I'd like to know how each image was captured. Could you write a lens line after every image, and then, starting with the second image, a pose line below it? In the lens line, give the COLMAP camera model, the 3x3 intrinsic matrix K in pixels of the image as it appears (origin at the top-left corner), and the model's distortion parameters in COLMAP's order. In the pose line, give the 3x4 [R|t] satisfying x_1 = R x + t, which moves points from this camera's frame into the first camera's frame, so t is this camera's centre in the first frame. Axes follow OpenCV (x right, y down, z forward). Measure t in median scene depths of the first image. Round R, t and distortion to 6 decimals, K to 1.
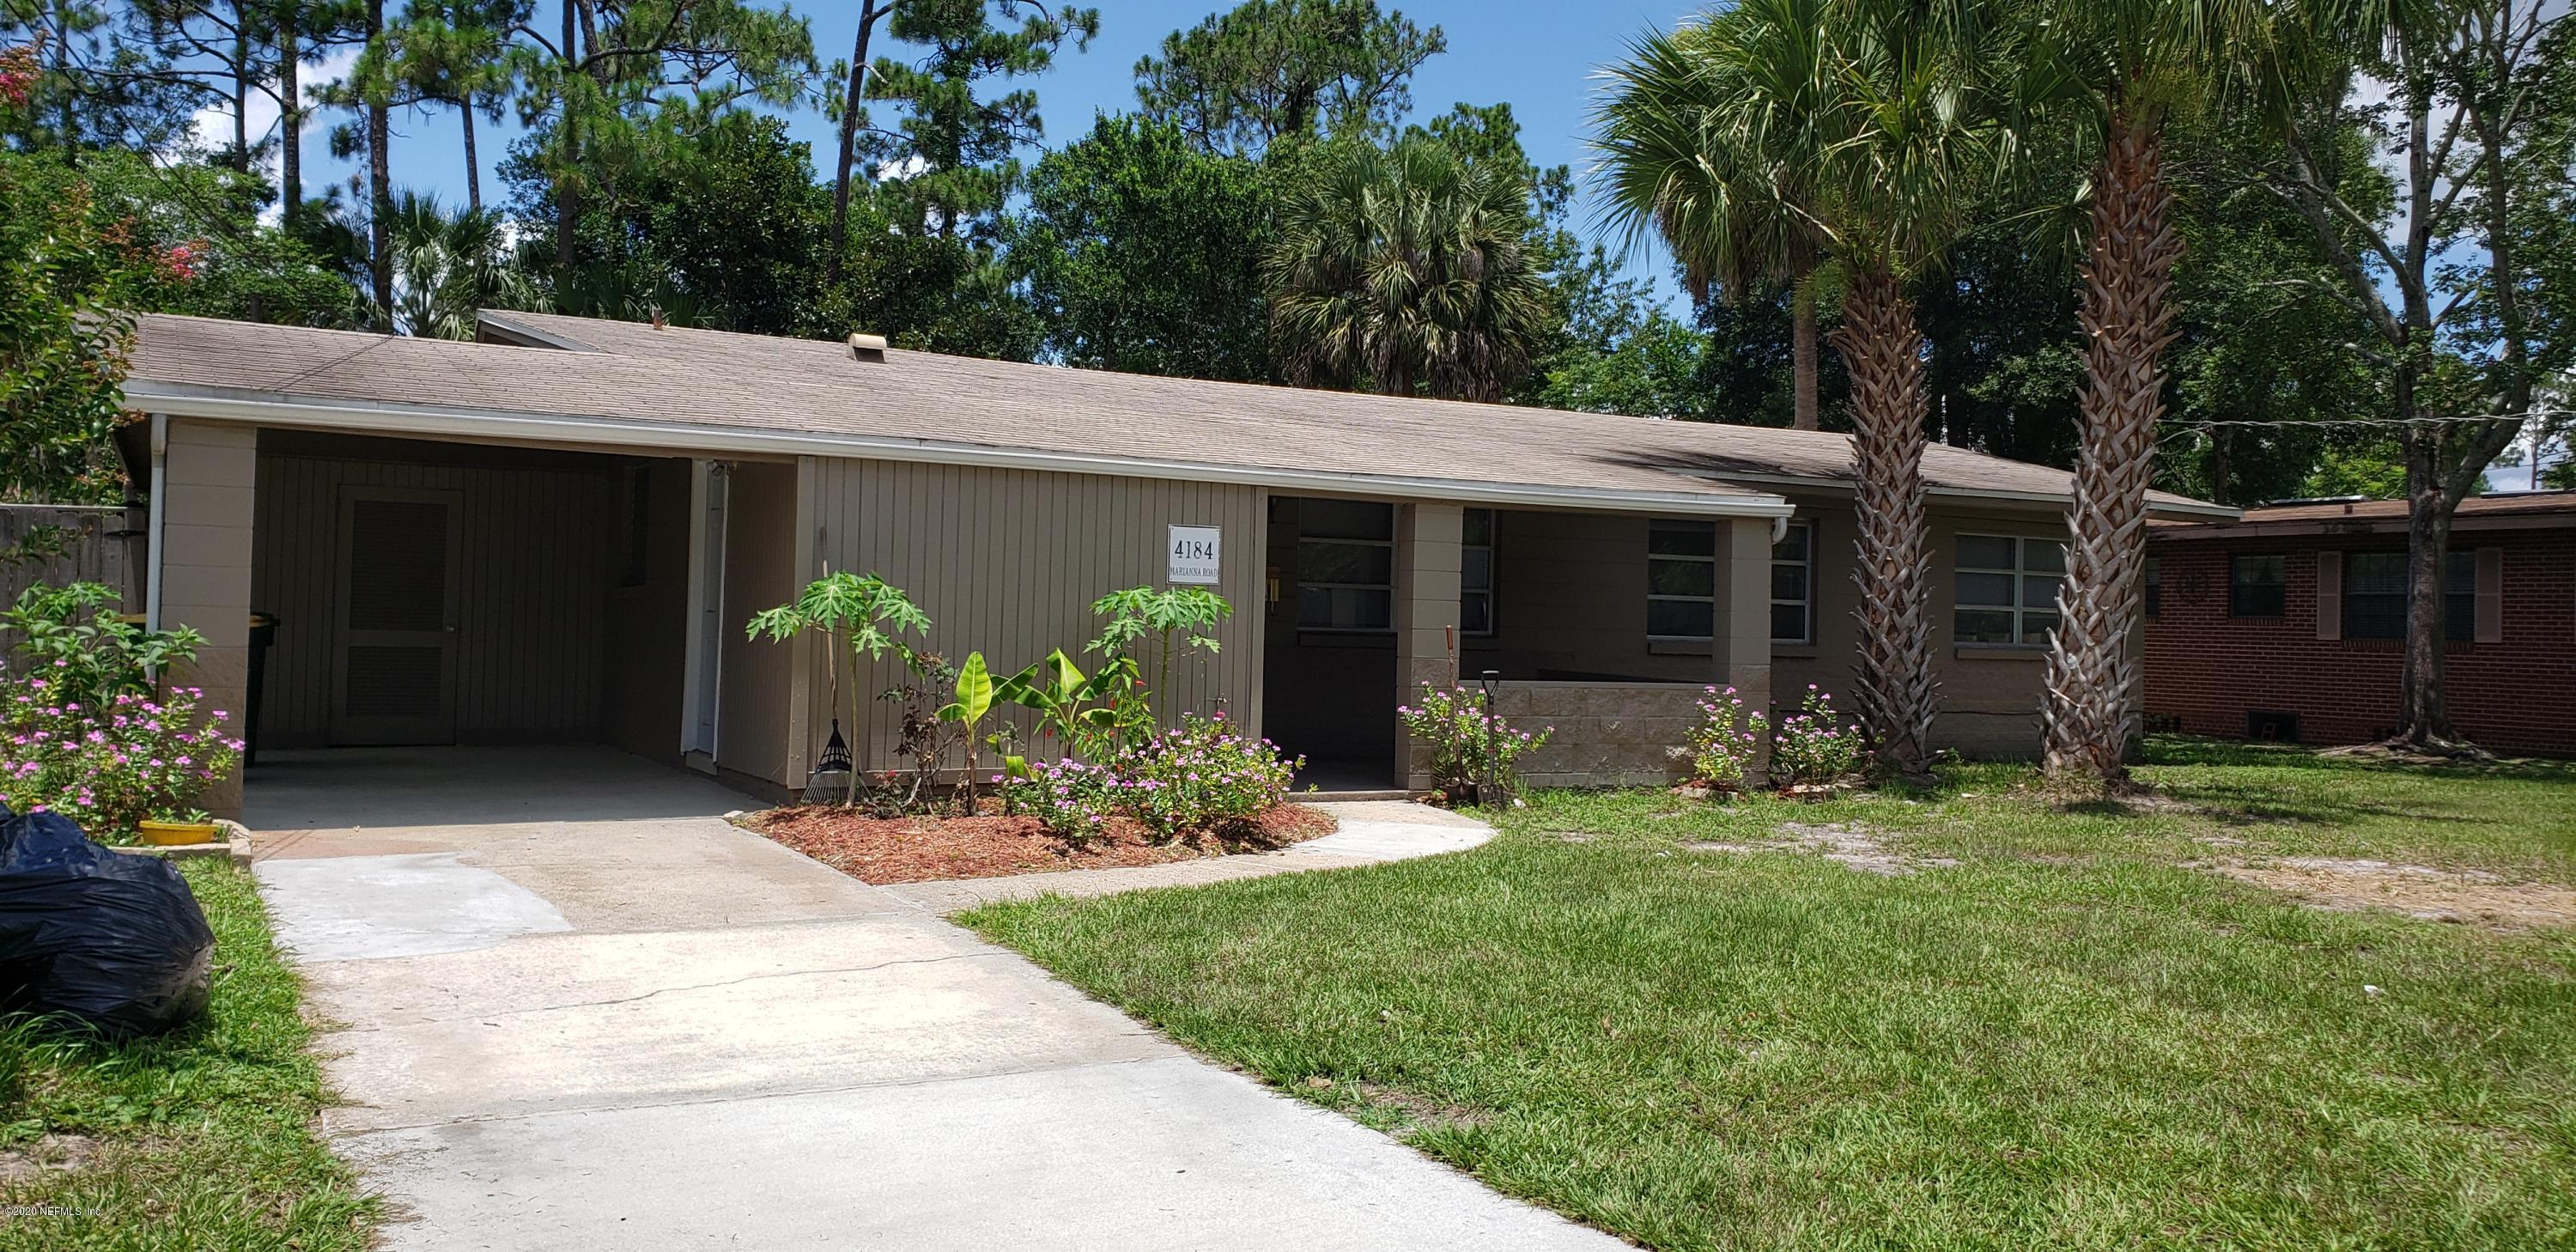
lens RADIAL K [[2042.7, 0, 1292.6], [0, 2042.7, 613.3], [0, 0, 1]] dist [0.057764, -0.067286]
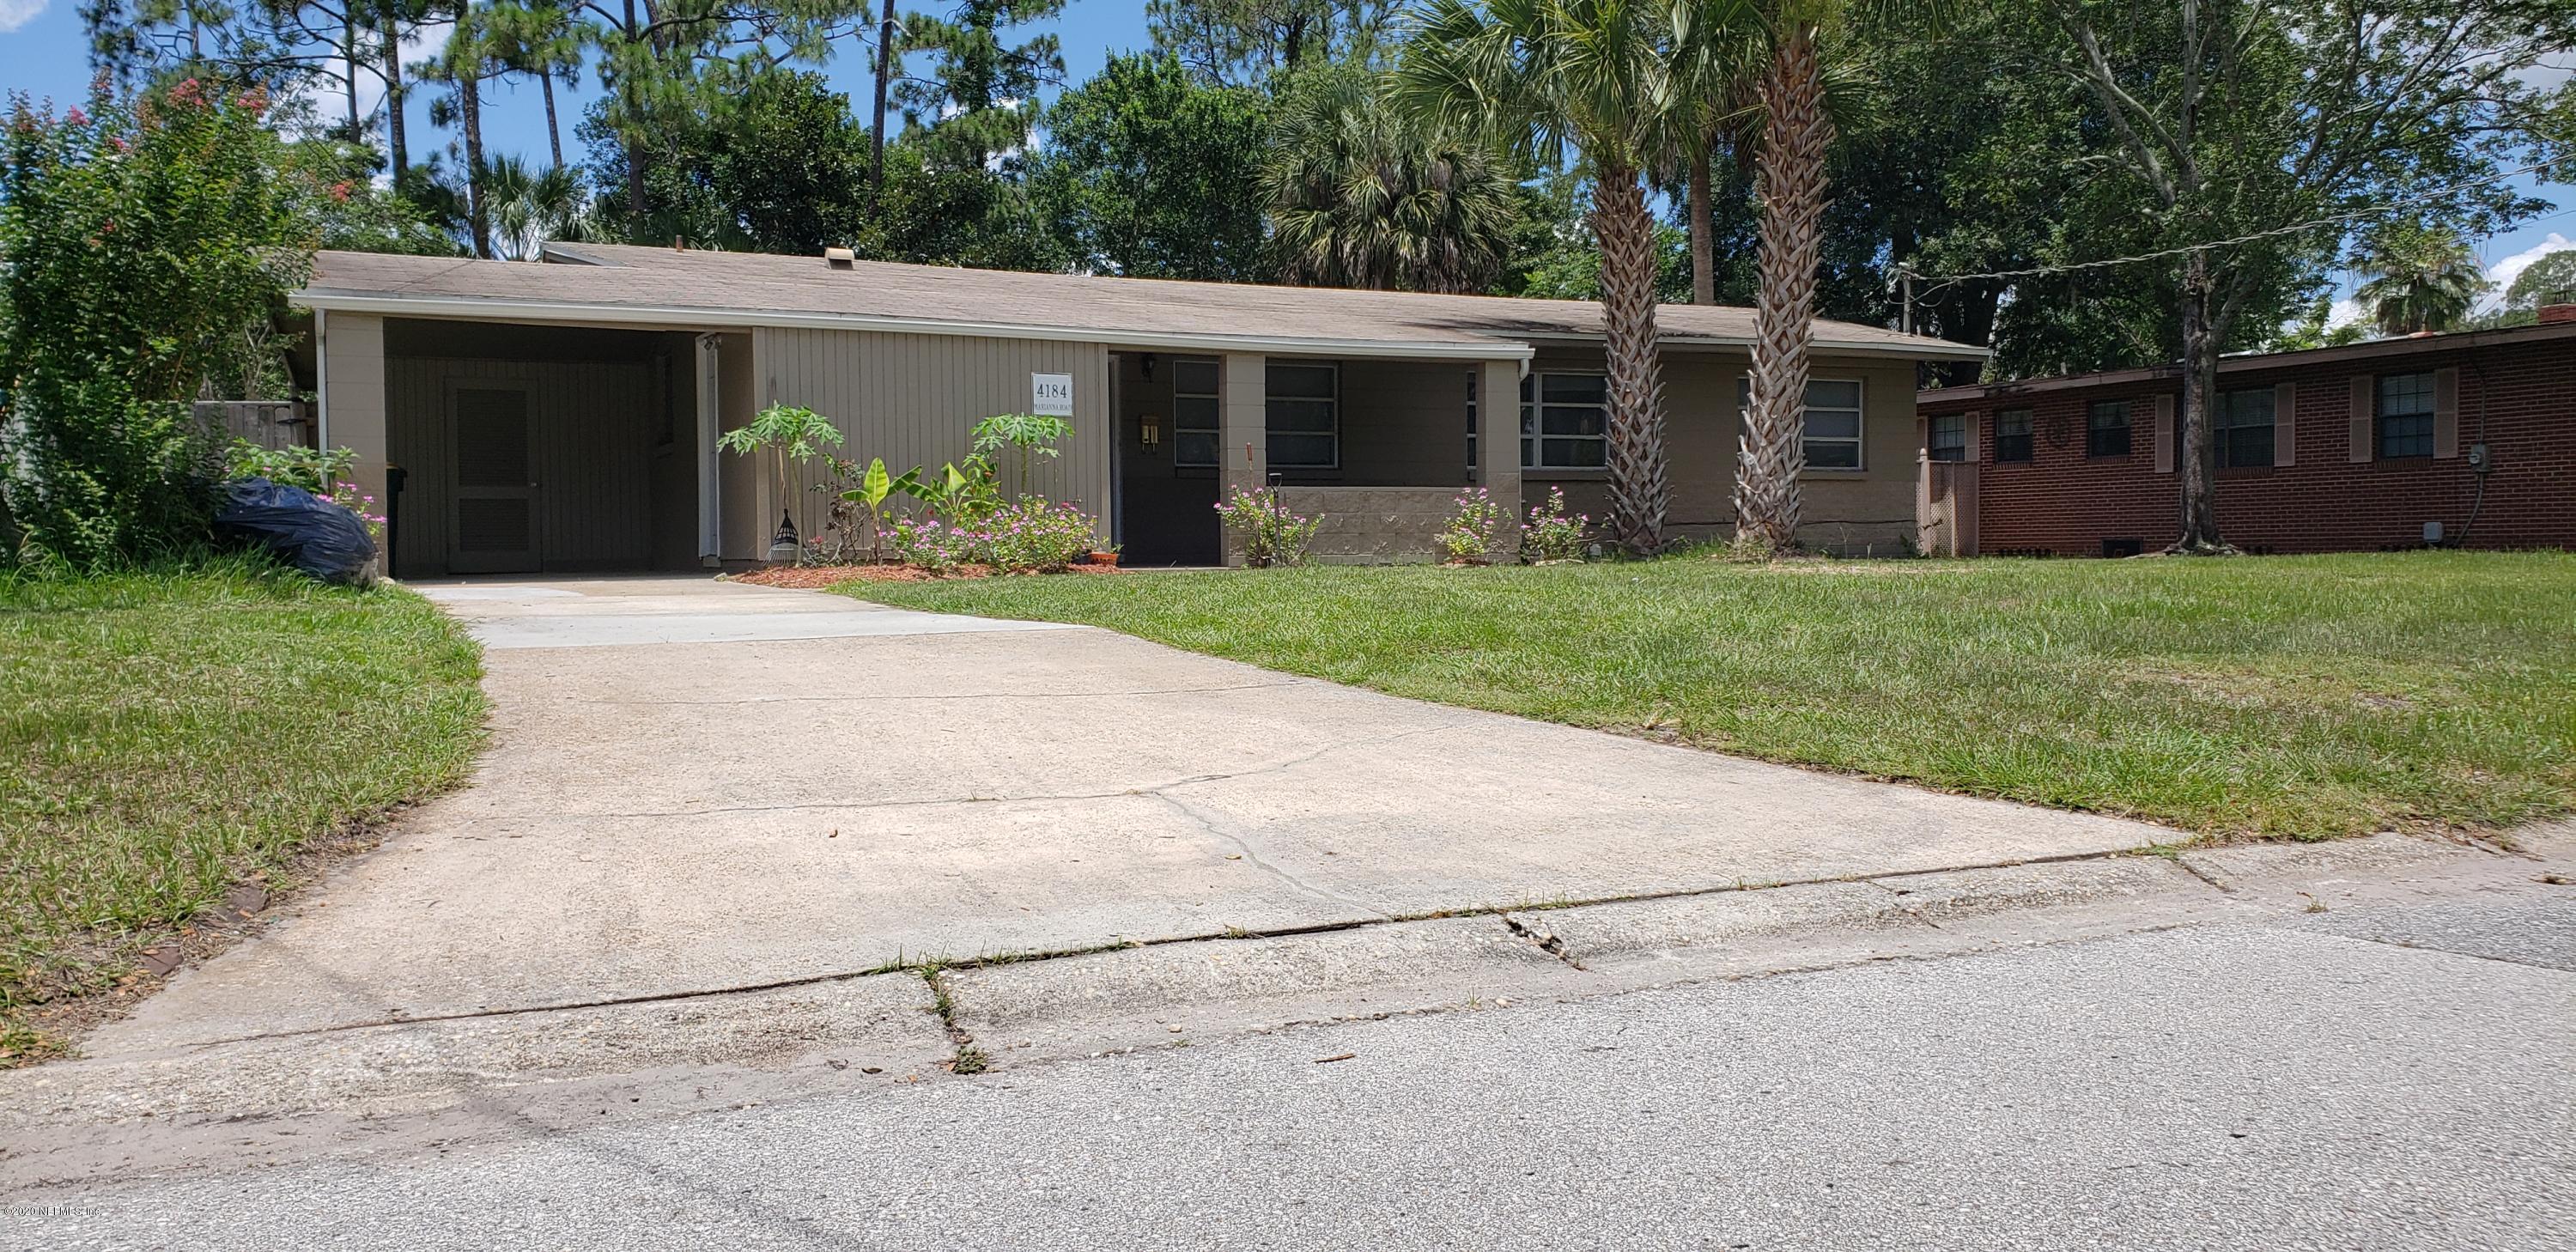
lens RADIAL K [[2042.7, 0, 1286.5], [0, 2042.7, 637.1], [0, 0, 1]] dist [0.057764, -0.067286]
pose [[0.997827, -0.033529, -0.056722, 0.066248], [0.036114, 0.998326, 0.045185, 0.028438], [0.055112, -0.047136, 0.997367, -0.134852]]
